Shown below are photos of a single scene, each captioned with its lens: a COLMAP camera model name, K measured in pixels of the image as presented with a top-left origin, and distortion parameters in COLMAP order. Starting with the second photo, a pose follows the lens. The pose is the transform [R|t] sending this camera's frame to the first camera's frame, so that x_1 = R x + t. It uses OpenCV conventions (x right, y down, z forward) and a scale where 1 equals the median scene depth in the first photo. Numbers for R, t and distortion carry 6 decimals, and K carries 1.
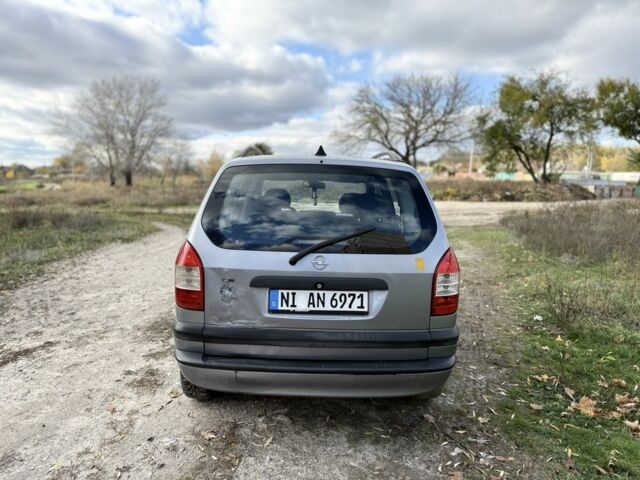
lens RADIAL K [[437.5, 0, 315.8], [0, 437.5, 238.8], [0, 0, 1]] dist [0.008338, -0.023099]
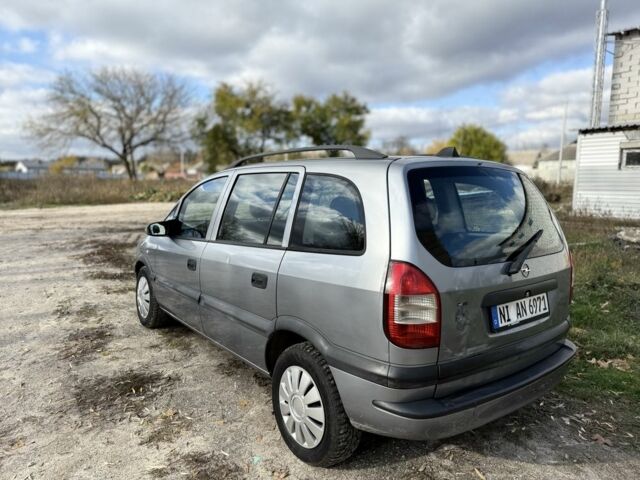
lens RADIAL K [[437.5, 0, 316.5], [0, 437.5, 243.4], [0, 0, 1]] dist [0.008338, -0.023099]
pose [[0.811404, -0.083493, 0.578492, -0.602681], [0.078190, 0.996354, 0.034133, -0.047931], [-0.579233, 0.017537, 0.814974, 0.316274]]
